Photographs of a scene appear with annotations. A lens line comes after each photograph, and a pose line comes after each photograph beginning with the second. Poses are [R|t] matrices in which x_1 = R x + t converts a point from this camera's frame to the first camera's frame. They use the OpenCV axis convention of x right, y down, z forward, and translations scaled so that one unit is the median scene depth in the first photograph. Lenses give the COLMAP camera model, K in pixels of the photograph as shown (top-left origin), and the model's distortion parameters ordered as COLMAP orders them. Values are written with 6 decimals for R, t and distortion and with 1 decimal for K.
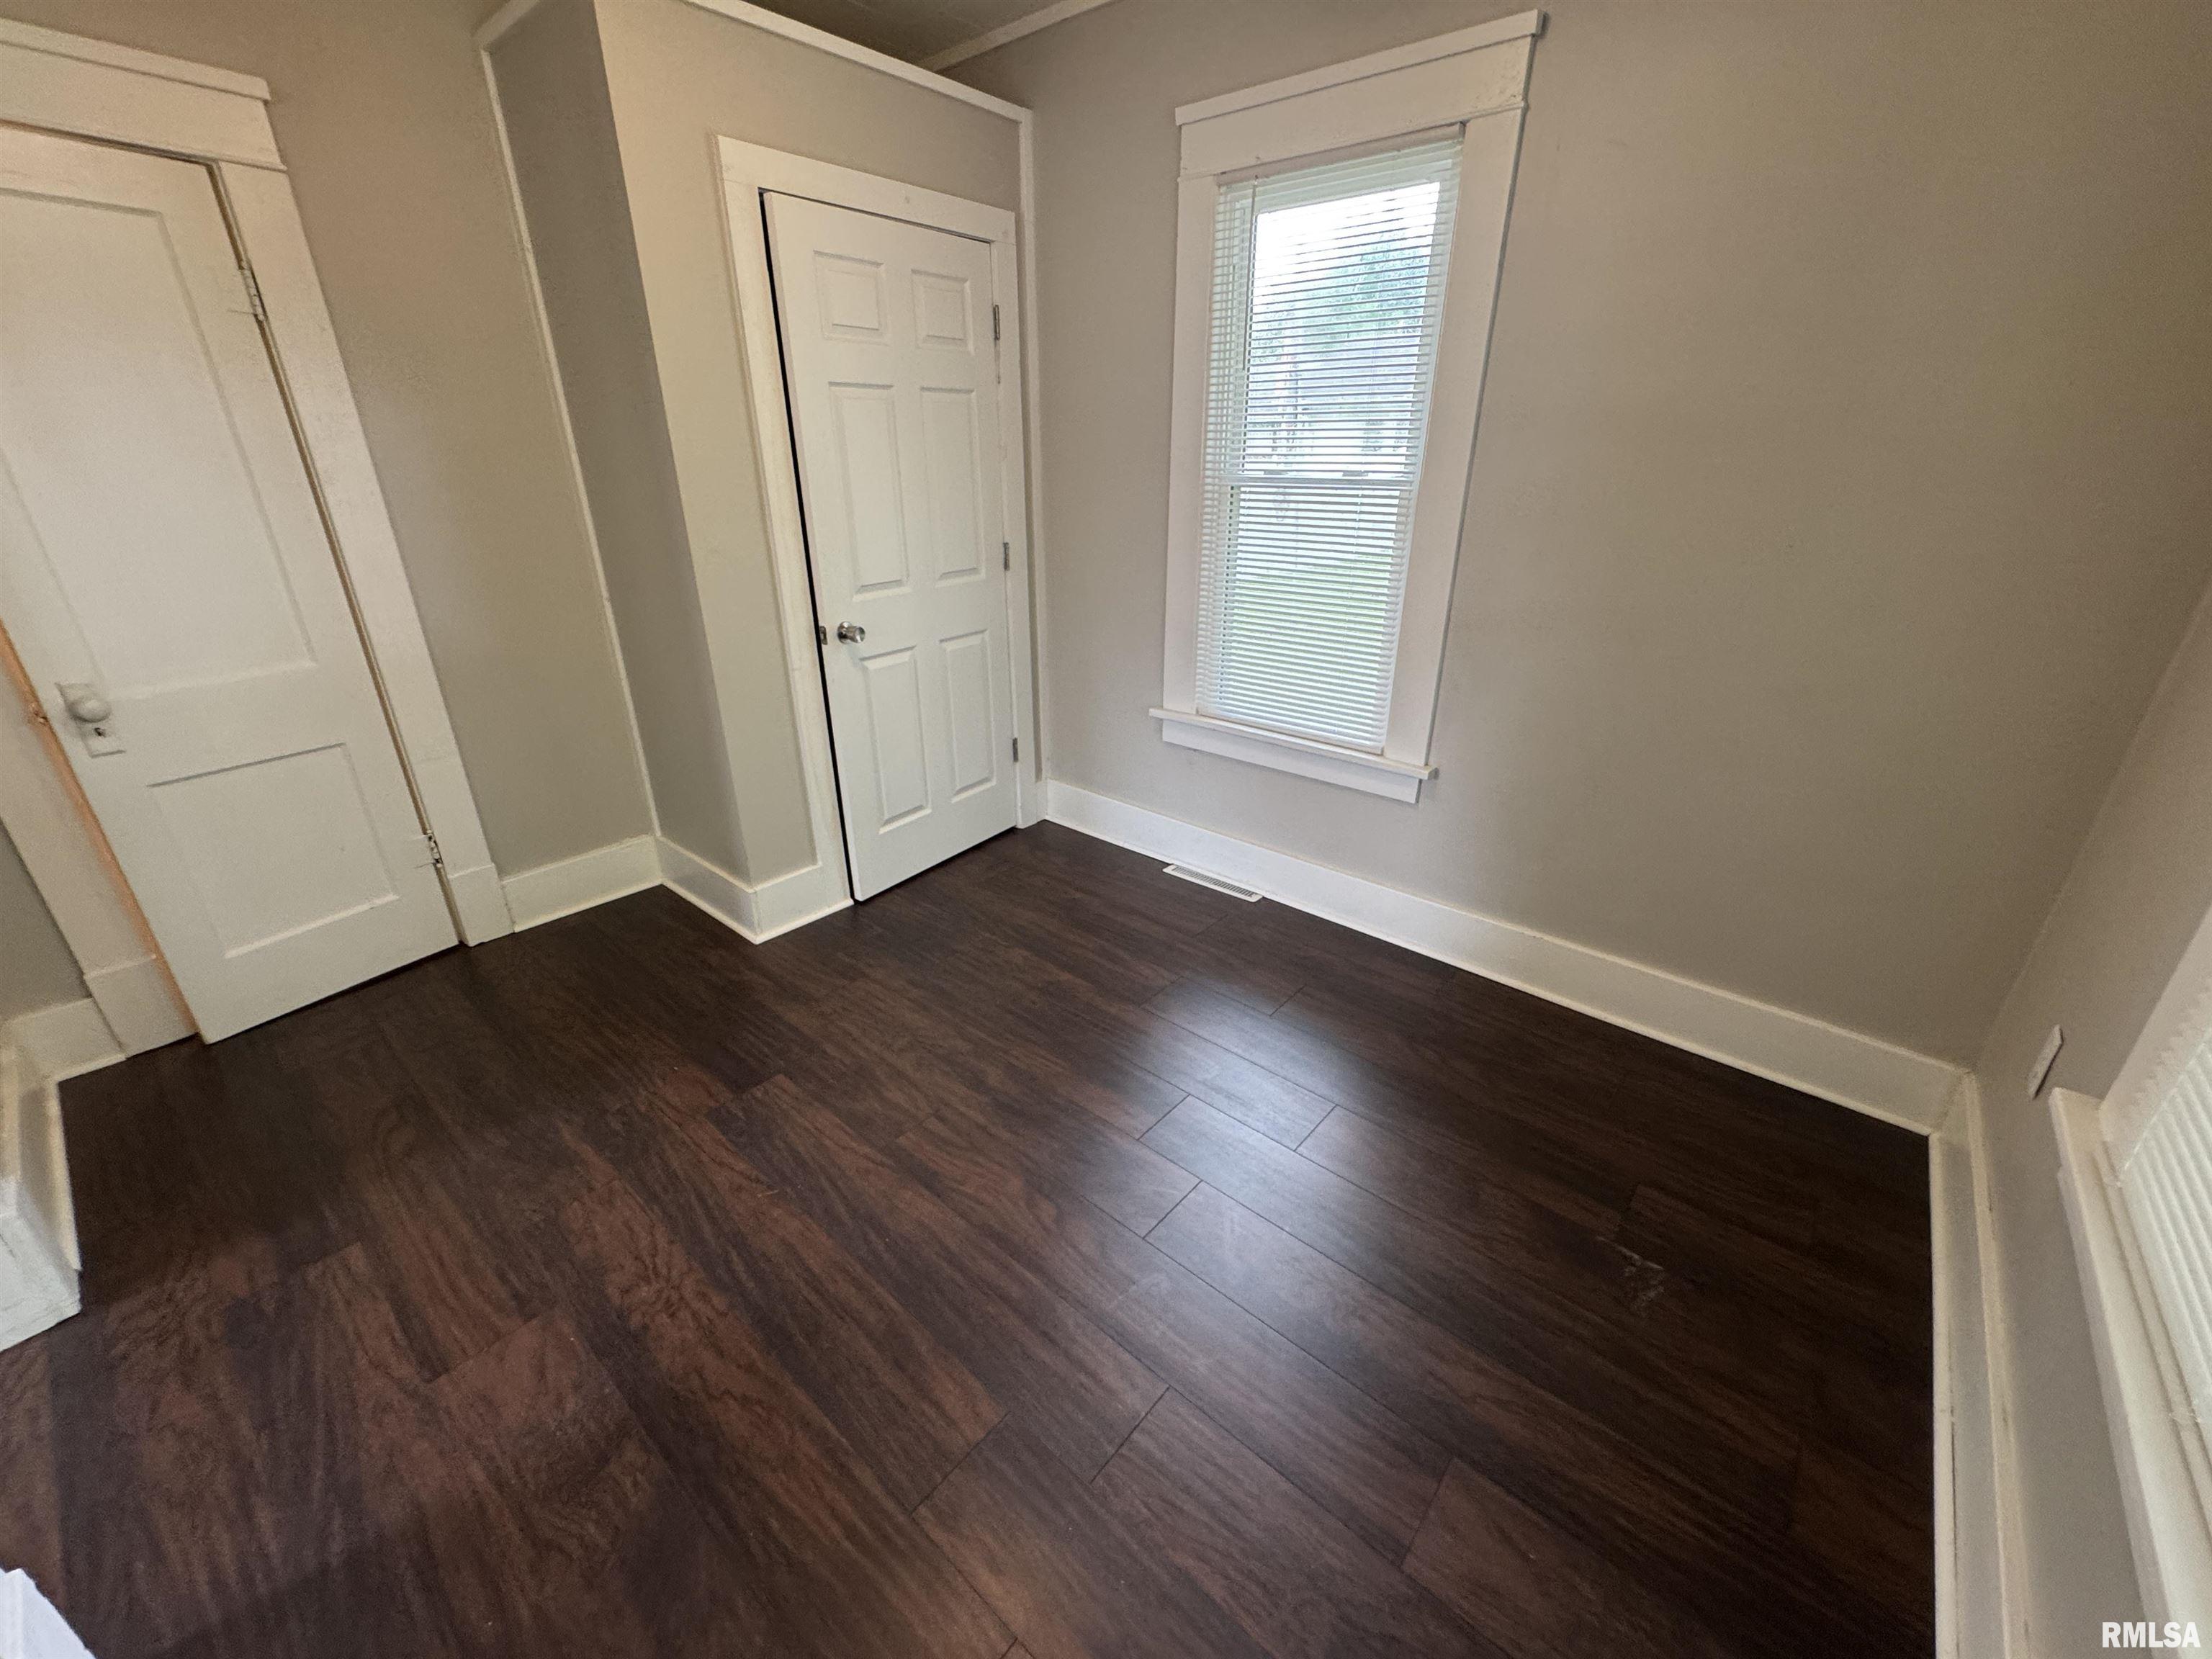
lens RADIAL K [[883.0, 0, 1093.5], [0, 883.0, 818.3], [0, 0, 1]] dist [-0.001361, 0.001199]
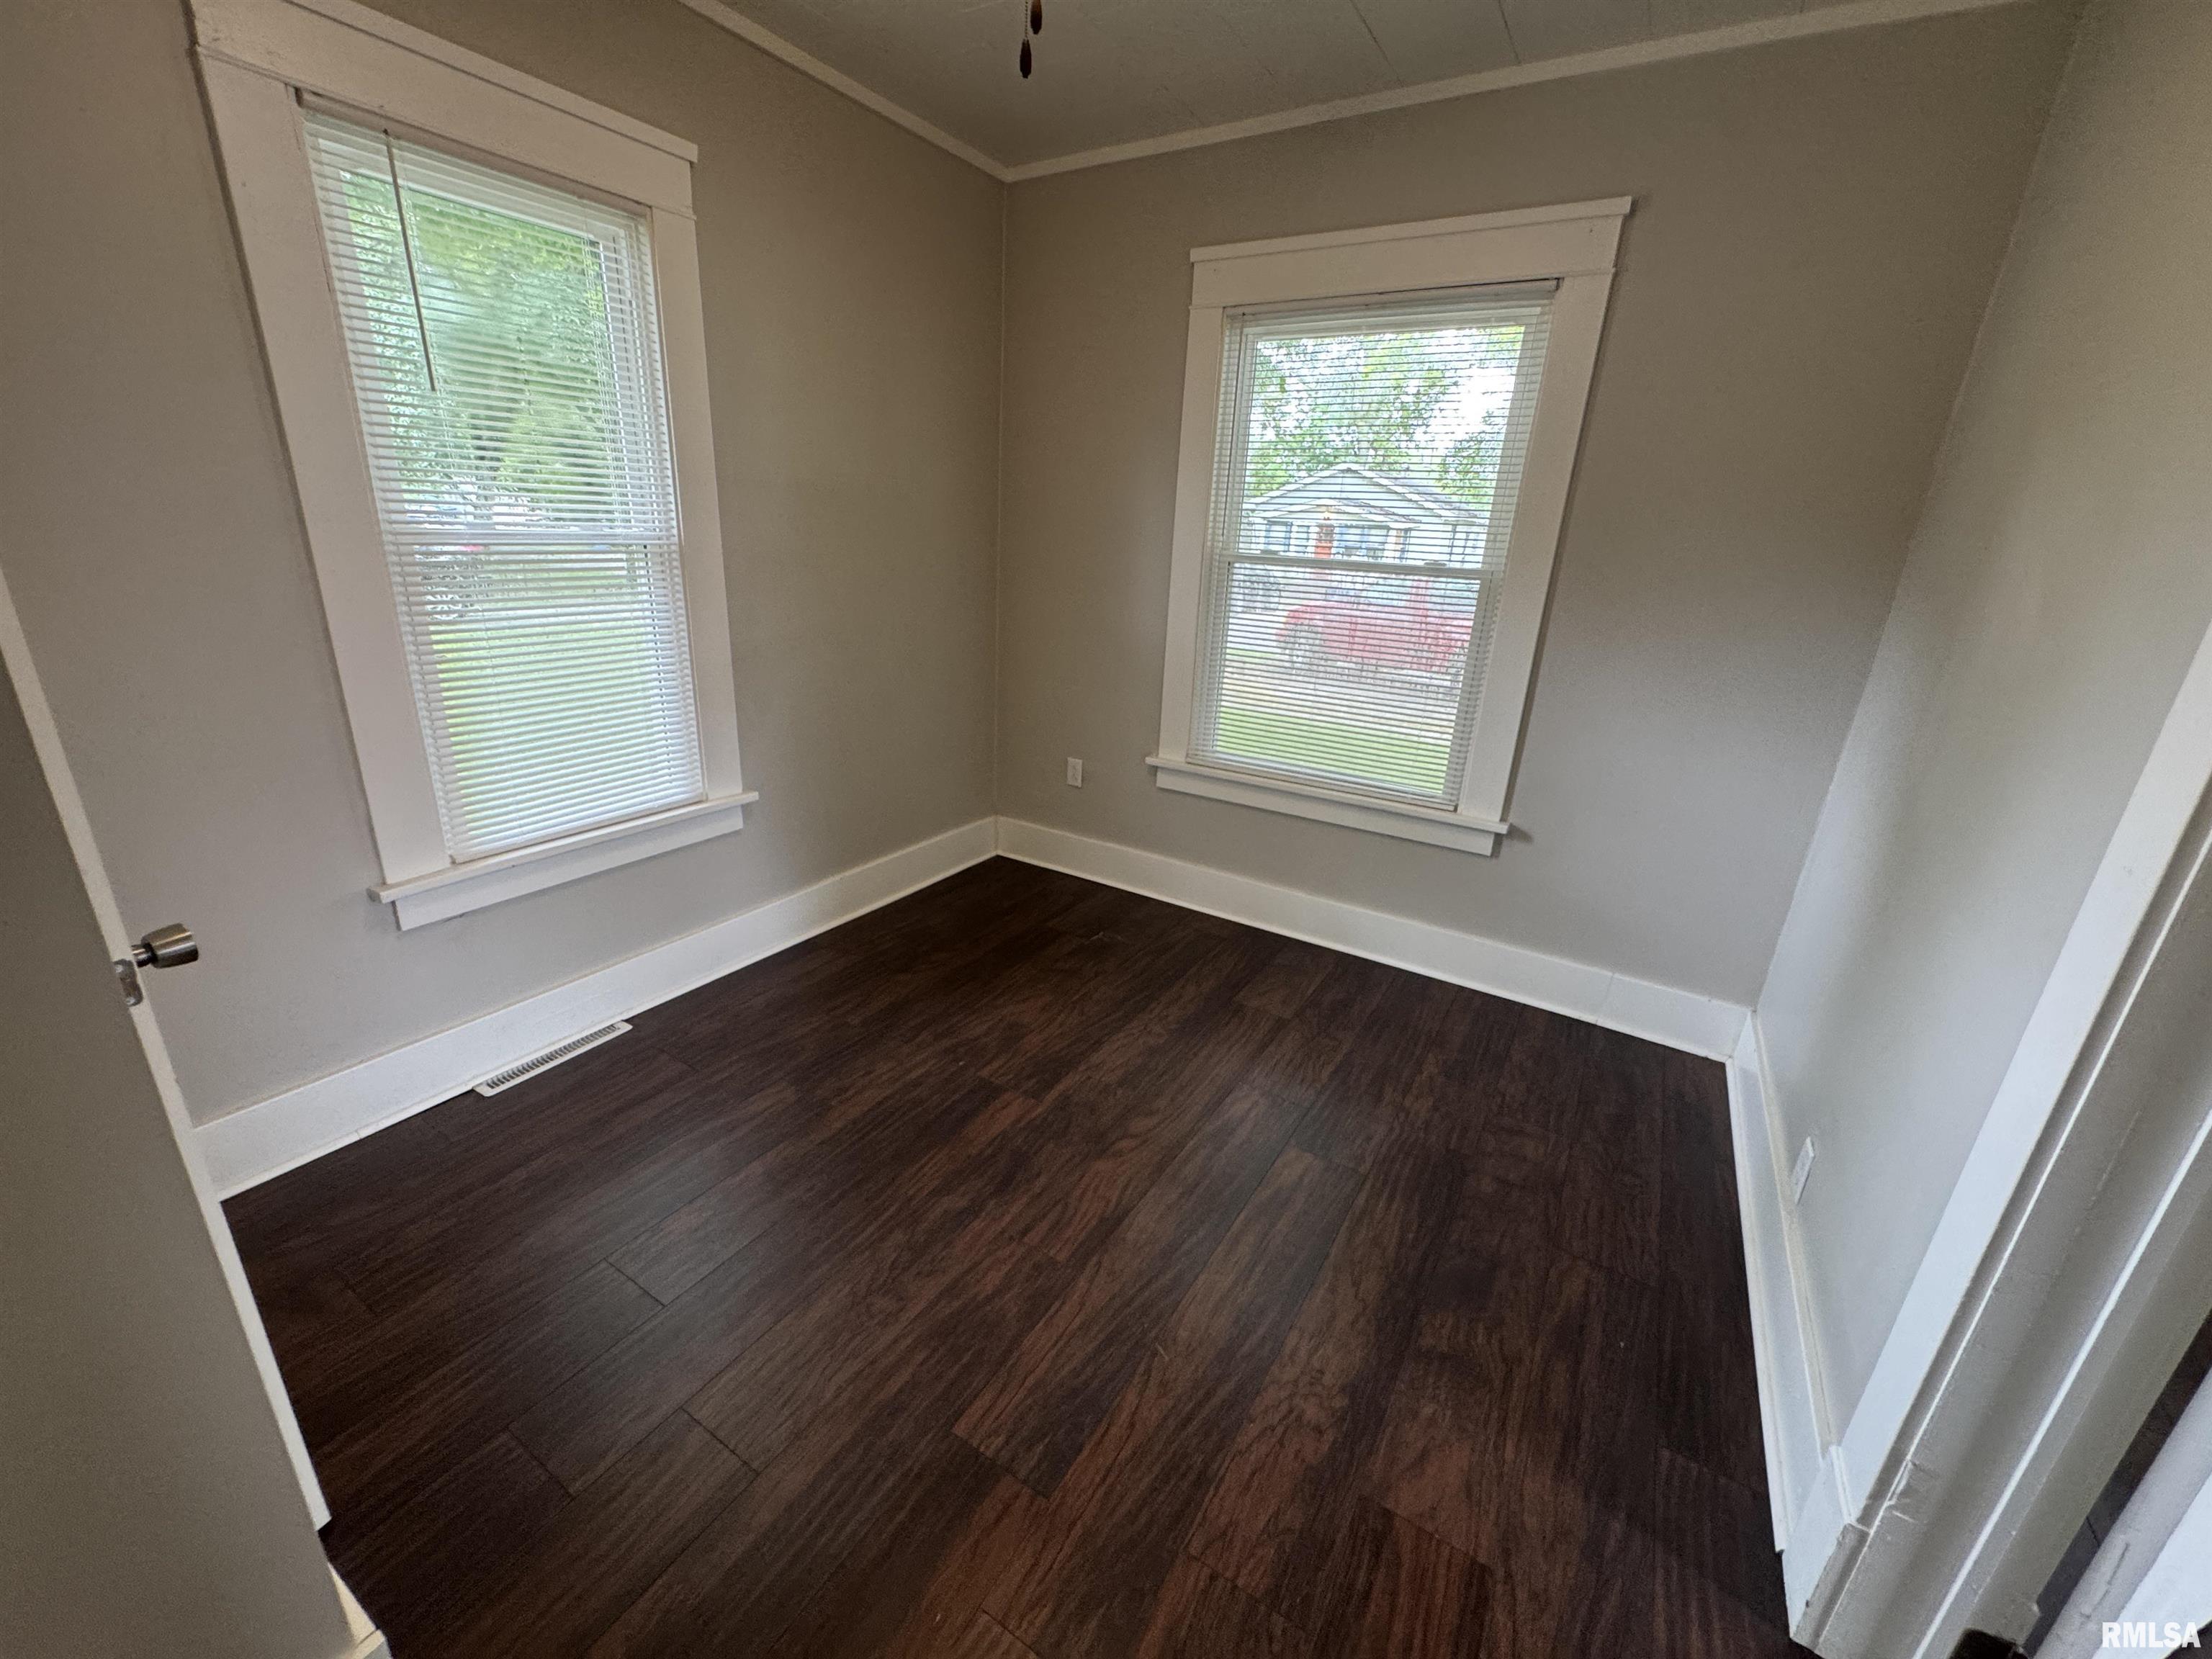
lens RADIAL K [[883.0, 0, 1110.6], [0, 883.0, 821.0], [0, 0, 1]] dist [-0.001361, 0.001199]
pose [[-0.163027, -0.328755, 0.930238, -0.752381], [0.336768, 0.867683, 0.365667, -0.284034], [-0.927367, 0.372888, -0.030741, 0.651842]]
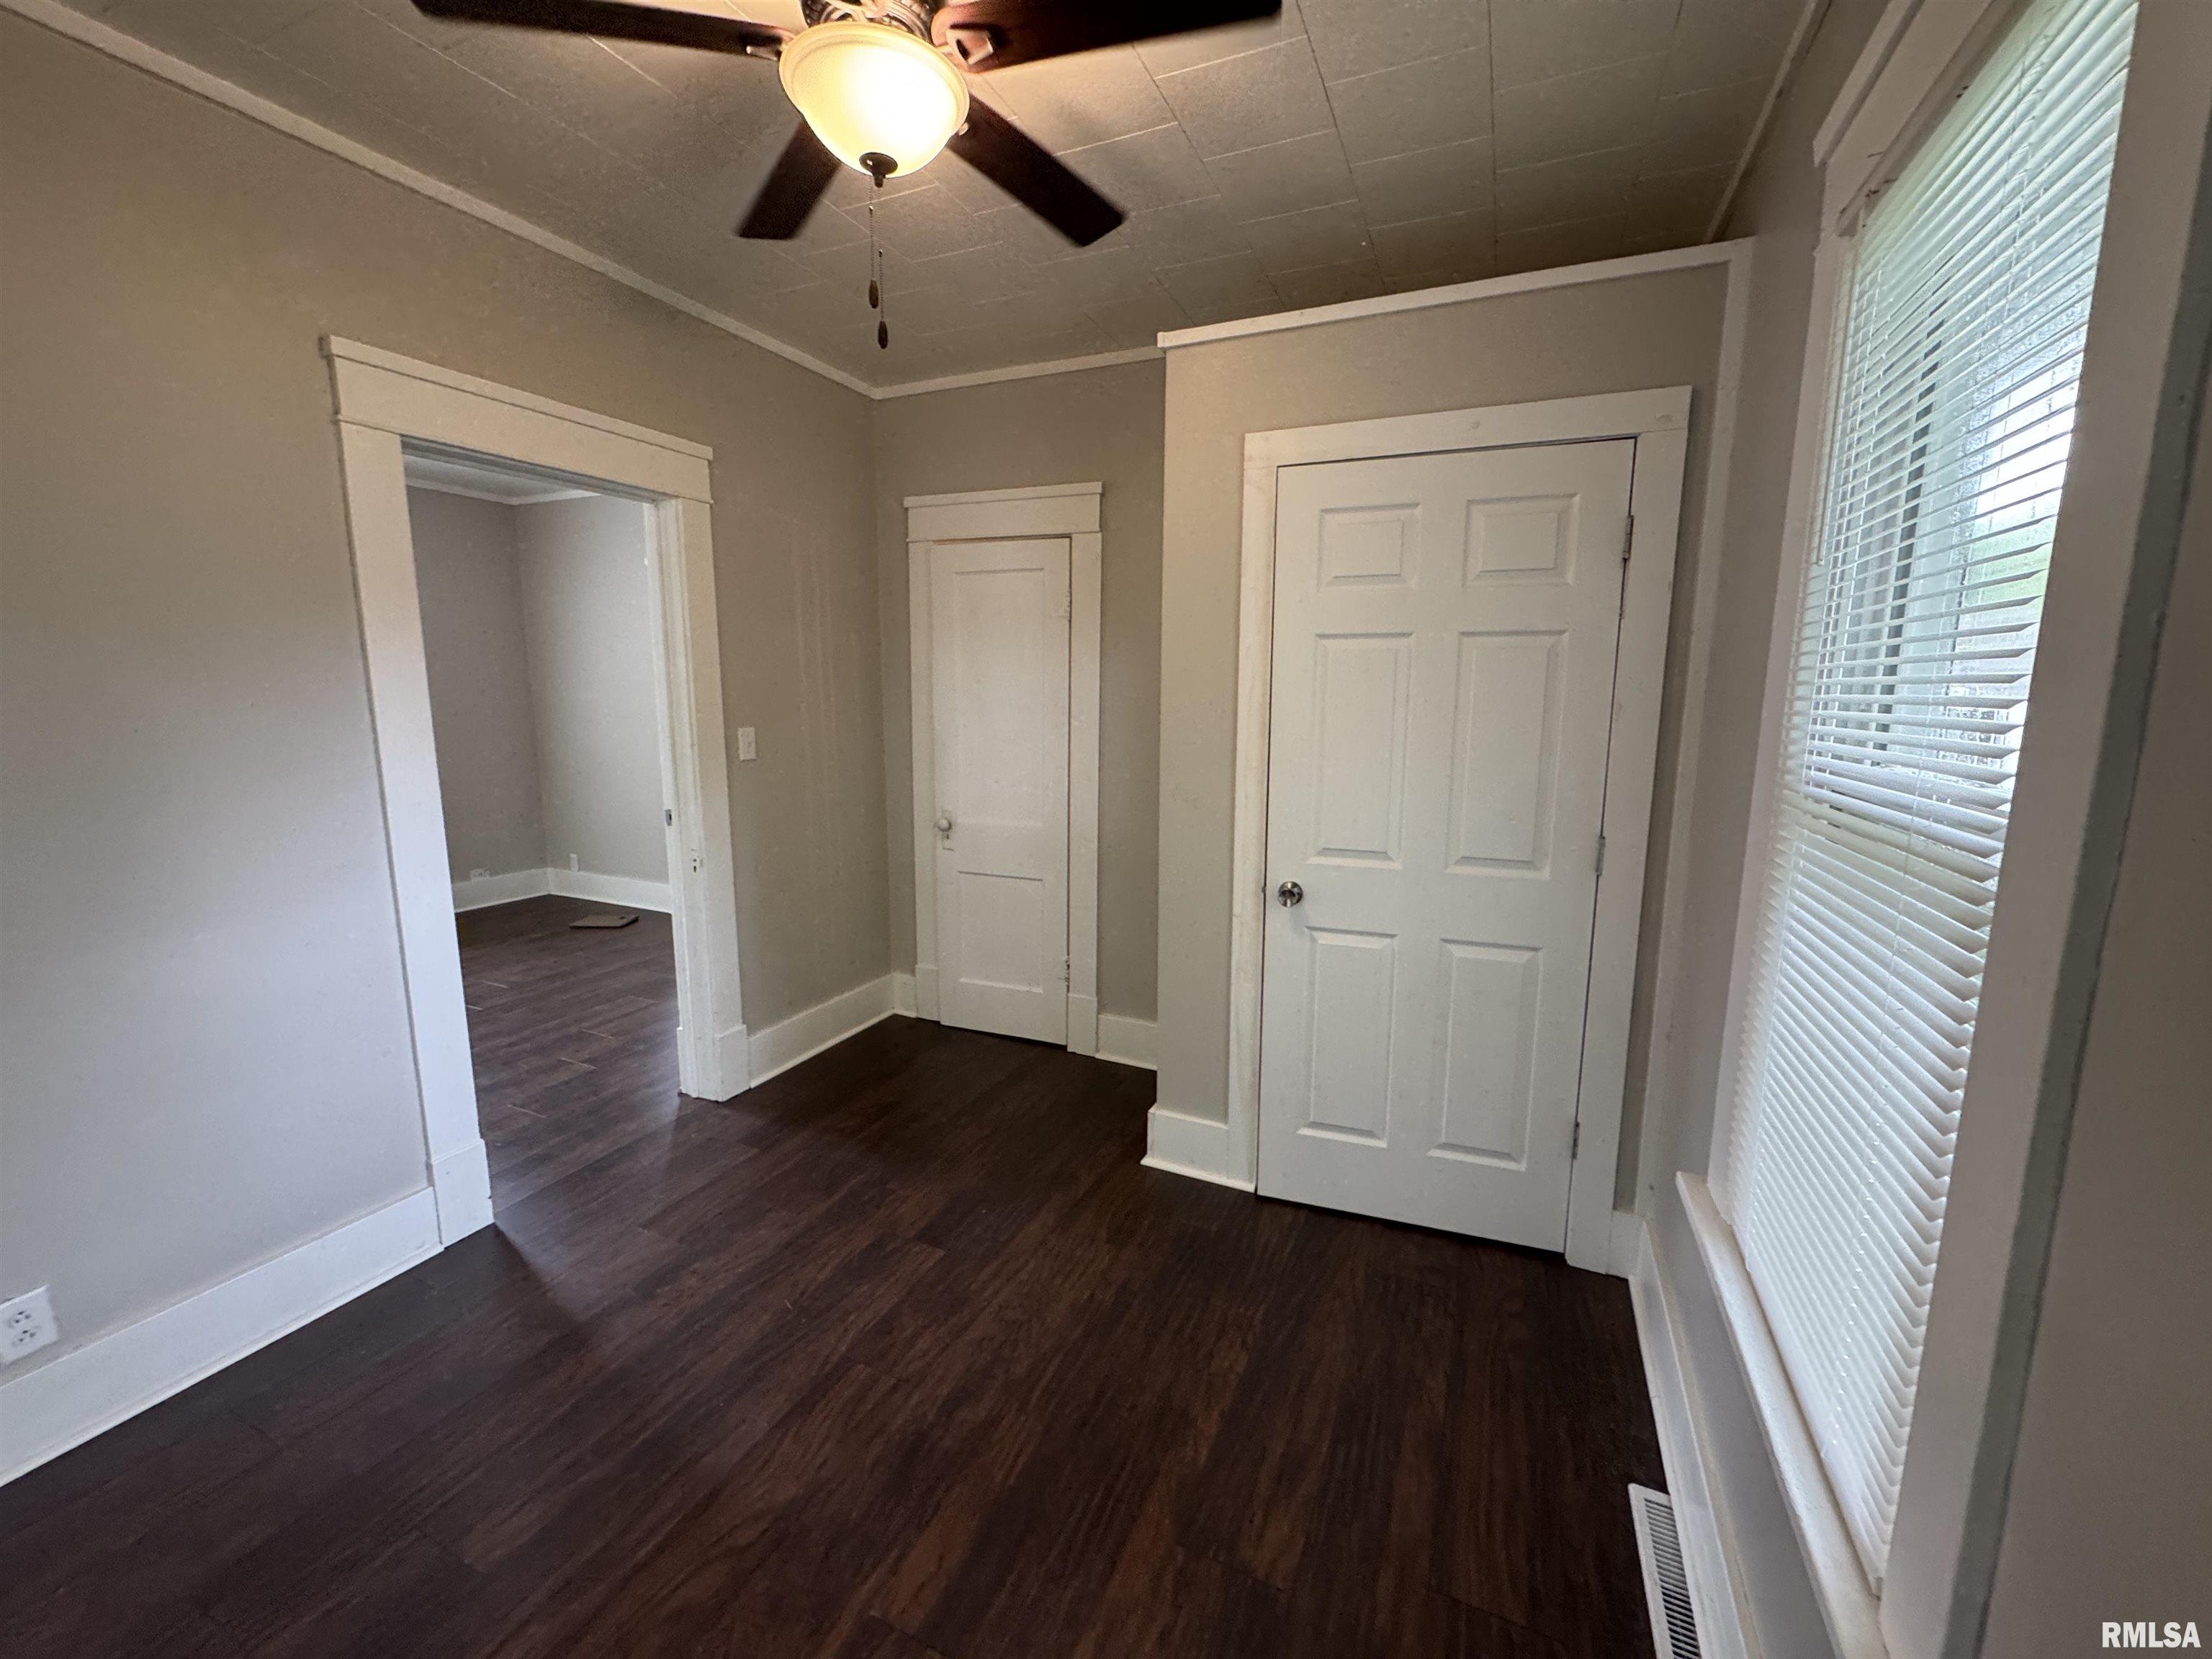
lens RADIAL K [[883.0, 0, 1112.2], [0, 883.0, 821.1], [0, 0, 1]] dist [-0.001361, 0.001199]
pose [[0.286943, 0.149663, -0.946184, 0.552591], [-0.379350, 0.924726, 0.031226, -0.261268], [0.879635, 0.349975, 0.322119, 0.582000]]
